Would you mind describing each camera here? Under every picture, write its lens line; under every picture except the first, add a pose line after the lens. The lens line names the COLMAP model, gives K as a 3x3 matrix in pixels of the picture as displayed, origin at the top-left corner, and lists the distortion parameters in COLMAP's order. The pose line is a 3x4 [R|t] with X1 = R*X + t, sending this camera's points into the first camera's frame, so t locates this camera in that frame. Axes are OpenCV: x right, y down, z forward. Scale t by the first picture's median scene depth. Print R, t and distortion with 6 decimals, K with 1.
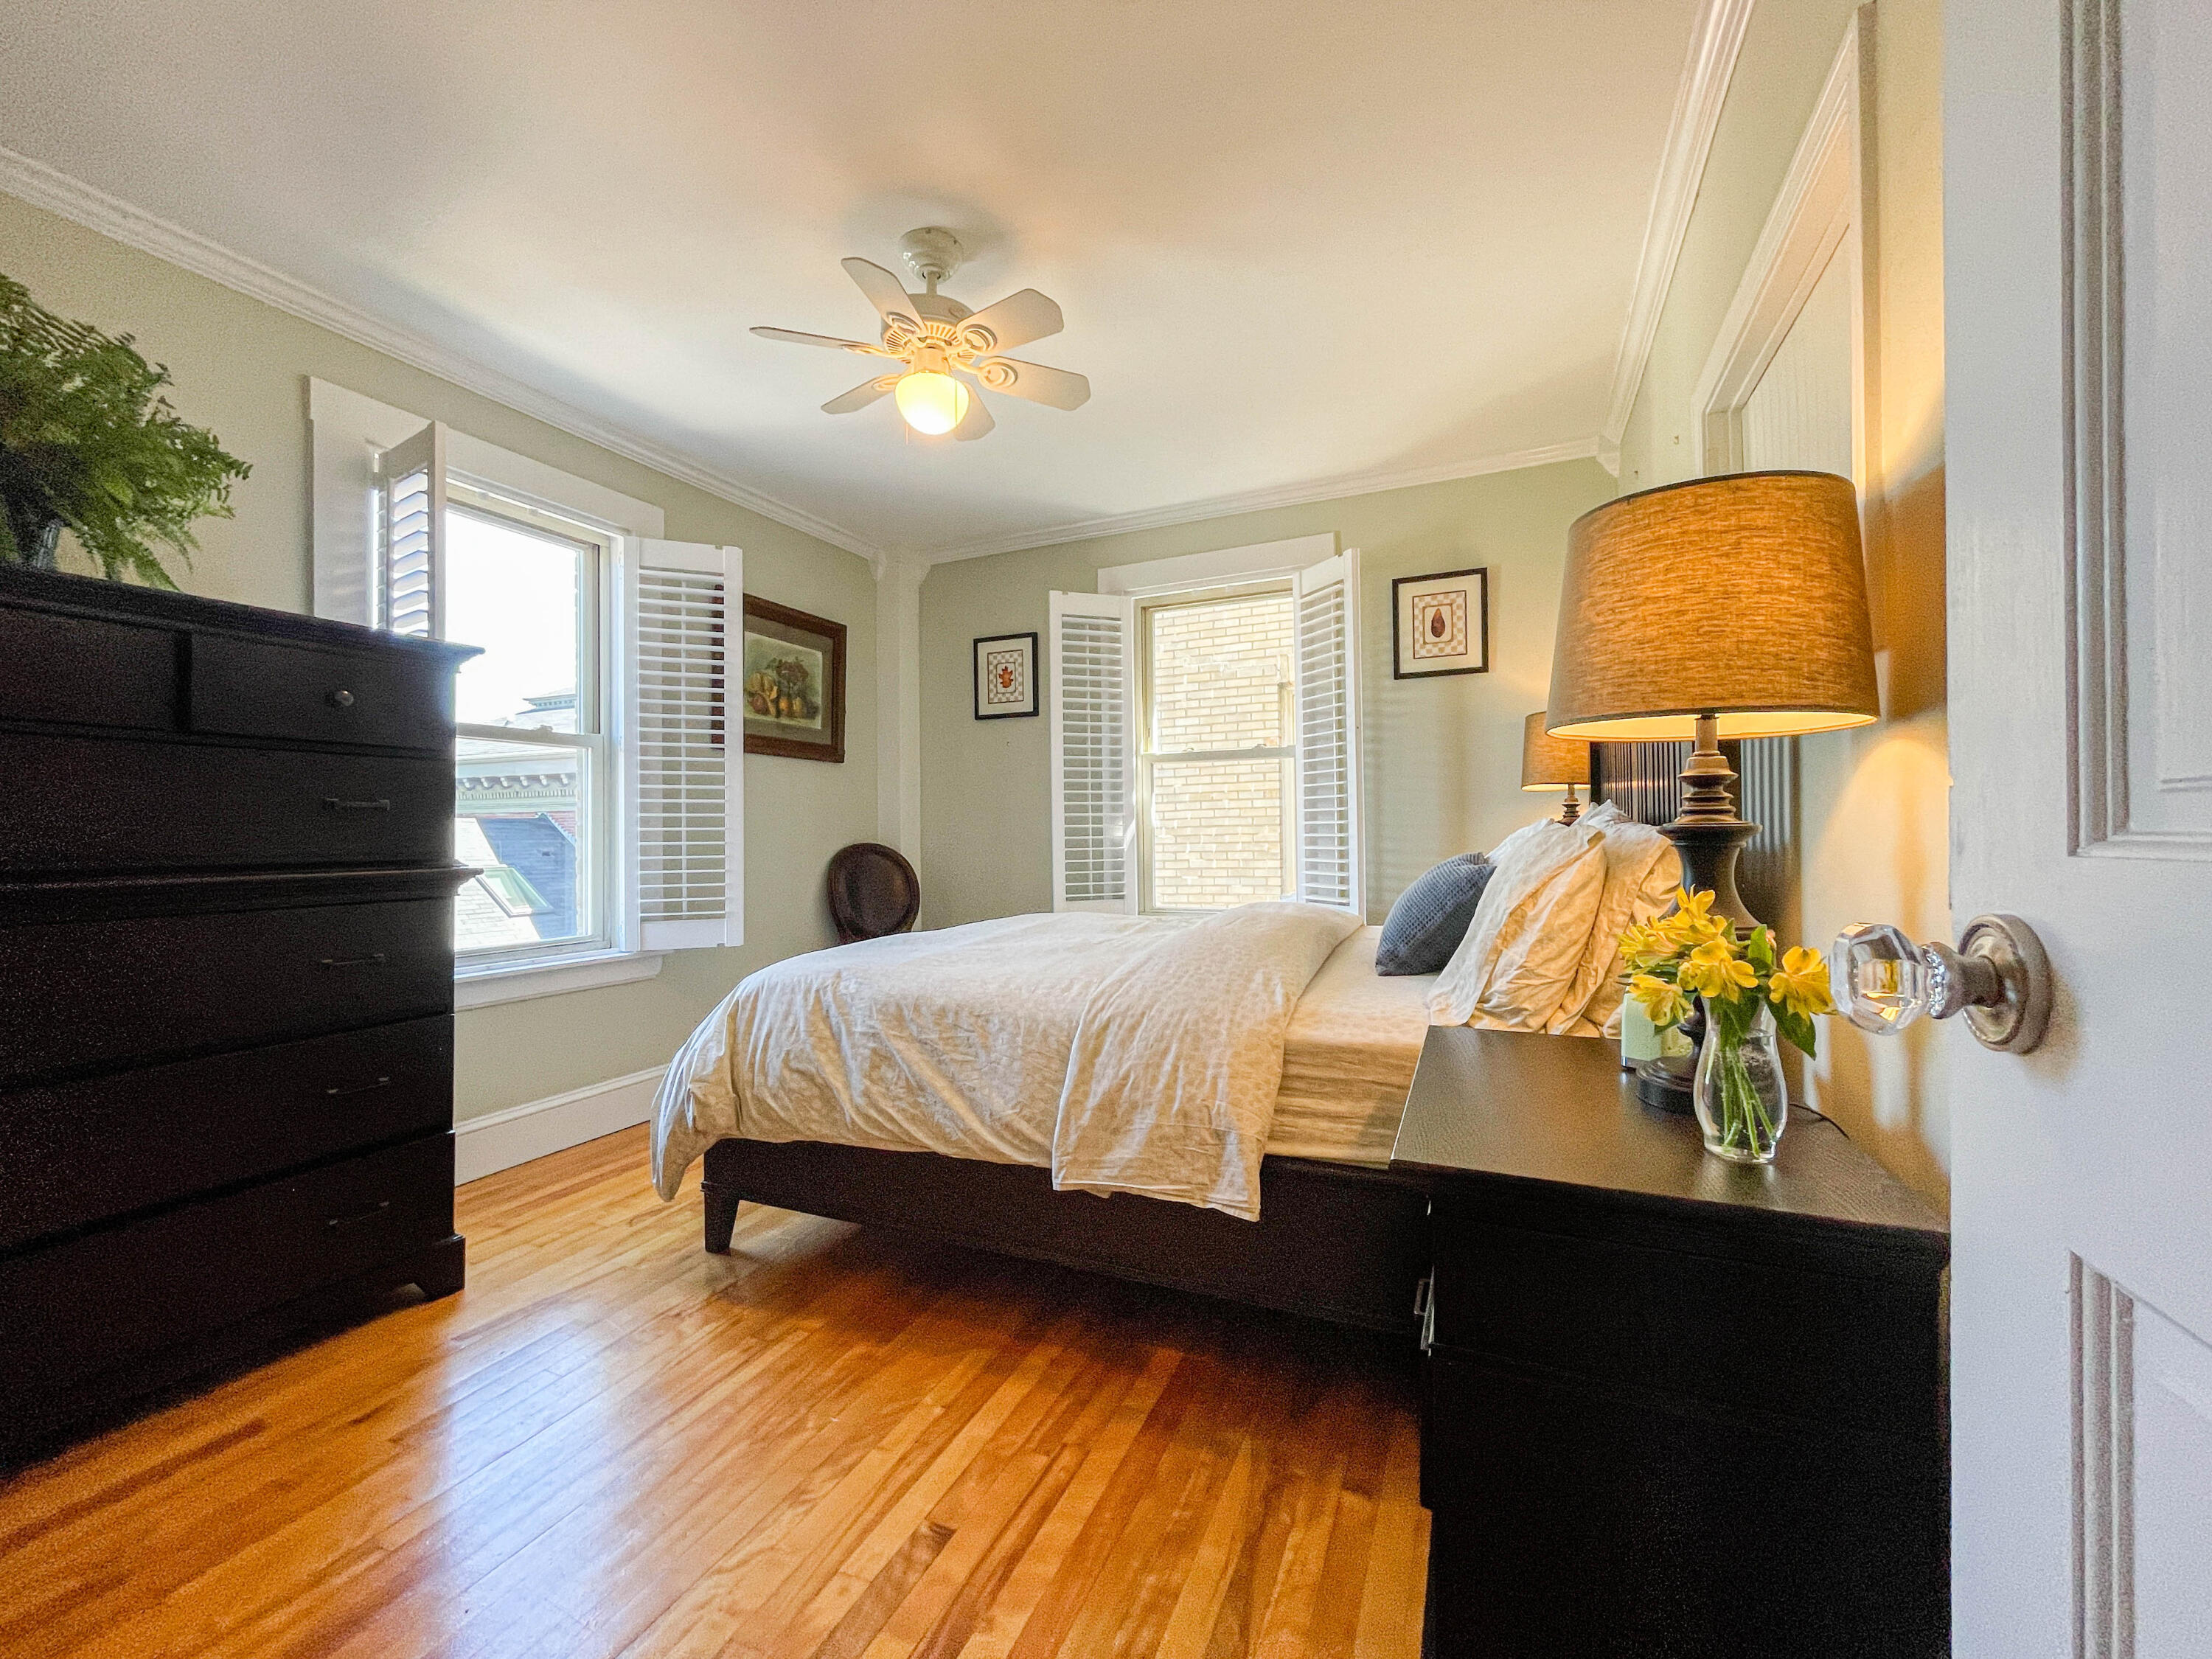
lens RADIAL K [[906.9, 0, 1081.7], [0, 906.9, 826.3], [0, 0, 1]] dist [0.000045, -0.000052]
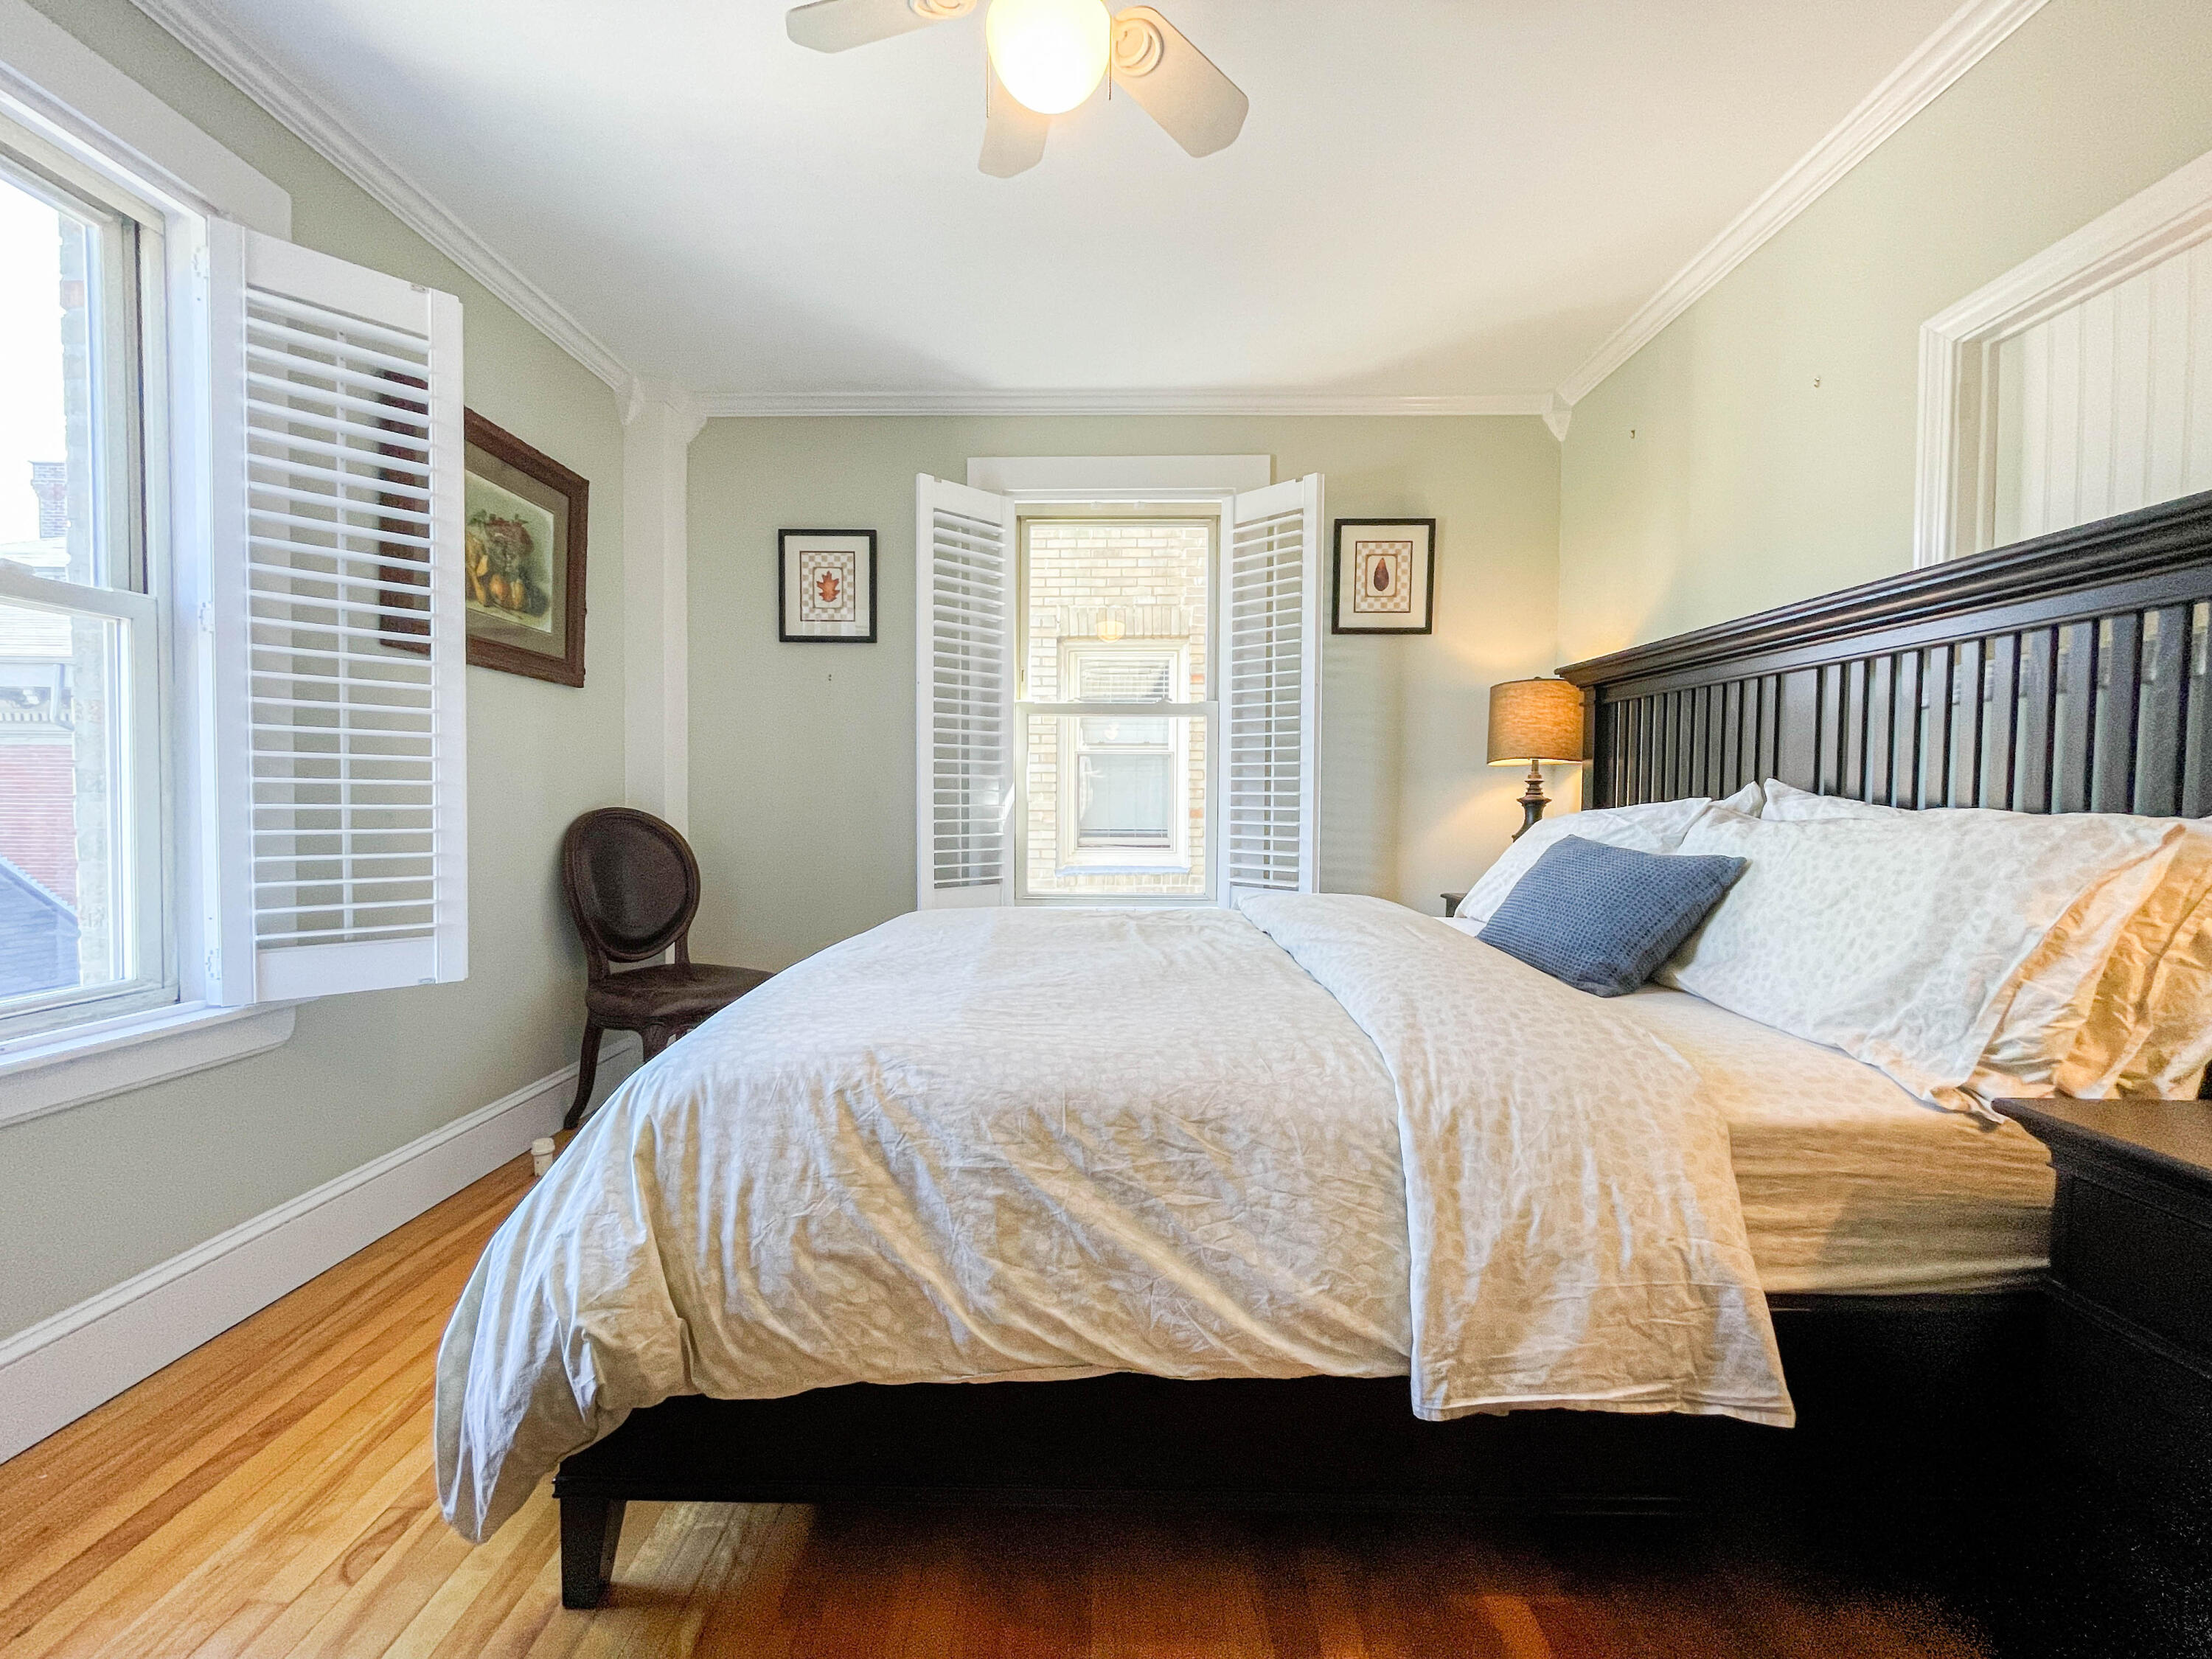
lens RADIAL K [[918.7, 0, 1110.2], [0, 918.7, 828.7], [0, 0, 1]] dist [-0.000699, 0.000299]
pose [[0.913871, 0.006004, 0.405960, -0.376315], [-0.022632, 0.999089, 0.036172, 0.001096], [-0.405374, -0.042245, 0.913174, 0.454646]]
